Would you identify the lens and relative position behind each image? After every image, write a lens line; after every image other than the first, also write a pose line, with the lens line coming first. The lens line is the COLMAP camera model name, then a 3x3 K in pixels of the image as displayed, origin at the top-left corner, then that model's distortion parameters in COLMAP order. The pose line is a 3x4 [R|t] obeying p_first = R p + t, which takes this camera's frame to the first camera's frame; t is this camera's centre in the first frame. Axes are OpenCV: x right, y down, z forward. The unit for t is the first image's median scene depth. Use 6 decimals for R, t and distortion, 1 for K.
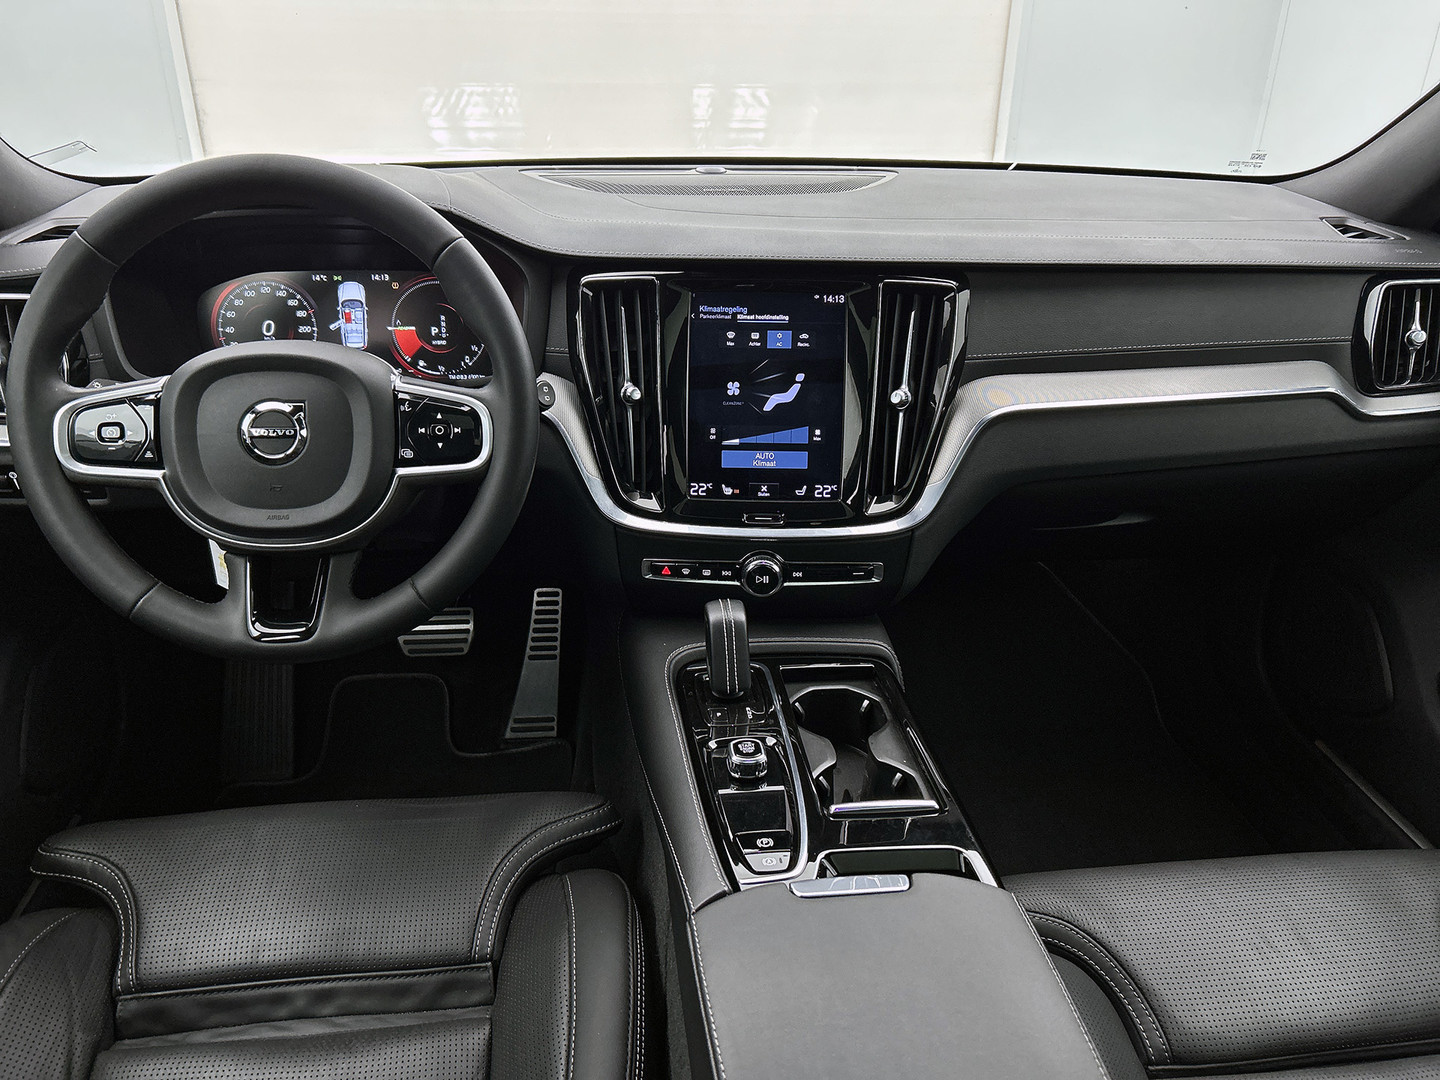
lens RADIAL K [[1090.0, 0, 714.6], [0, 1090.0, 546.0], [0, 0, 1]] dist [0.099208, -0.174055]
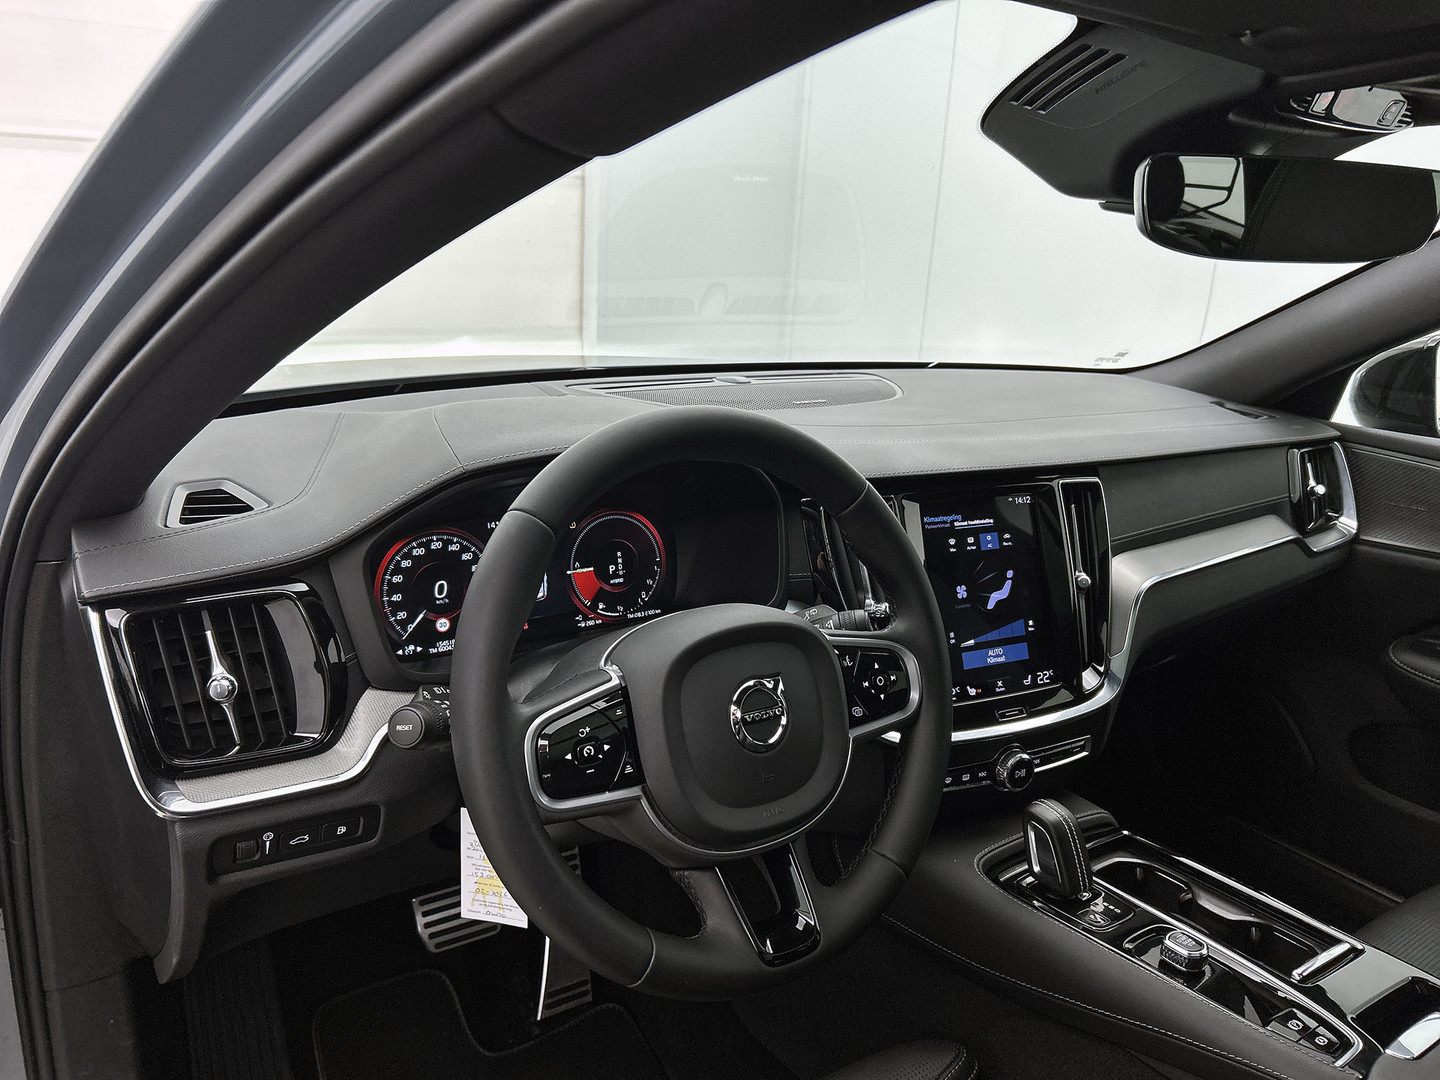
lens RADIAL K [[1090.0, 0, 714.6], [0, 1090.0, 546.0], [0, 0, 1]] dist [0.099208, -0.174055]
pose [[0.877902, -0.104719, 0.467250, -0.666710], [0.167014, 0.981479, -0.093832, -0.128988], [-0.448770, 0.160413, 0.879132, 0.189288]]
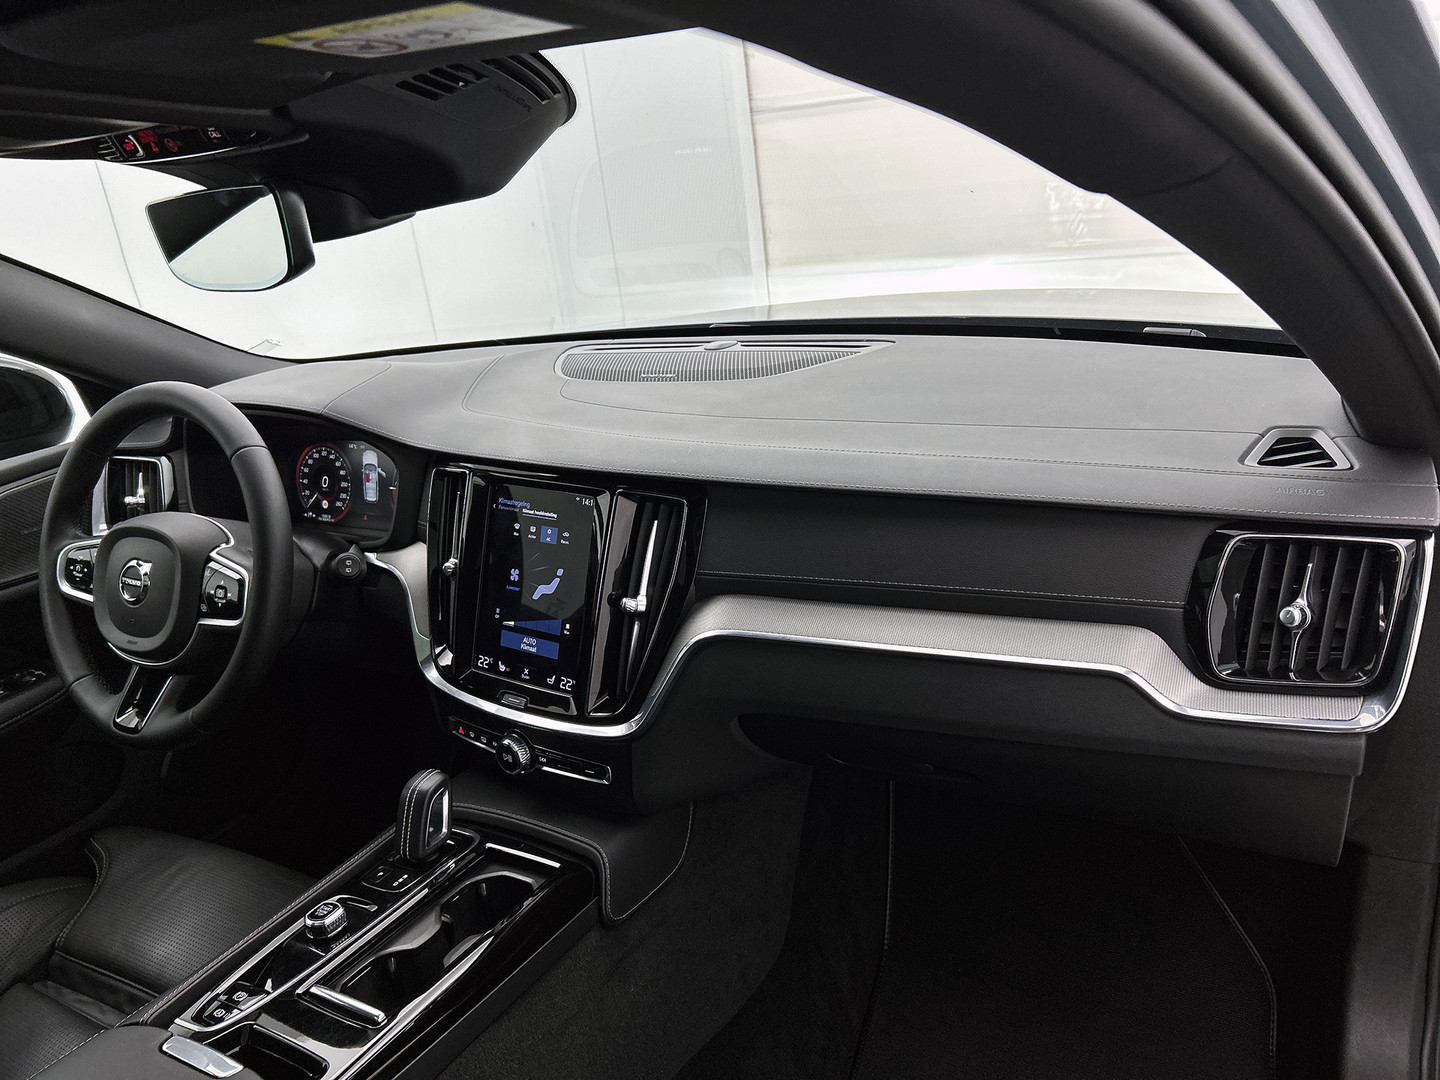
lens RADIAL K [[1072.9, 0, 688.9], [0, 1072.9, 534.1], [0, 0, 1]] dist [0.098336, -0.157453]
pose [[0.803561, 0.099866, -0.586785, 0.778049], [-0.135398, 0.990649, -0.016818, -0.189898], [0.579618, 0.092964, 0.809568, 0.234027]]
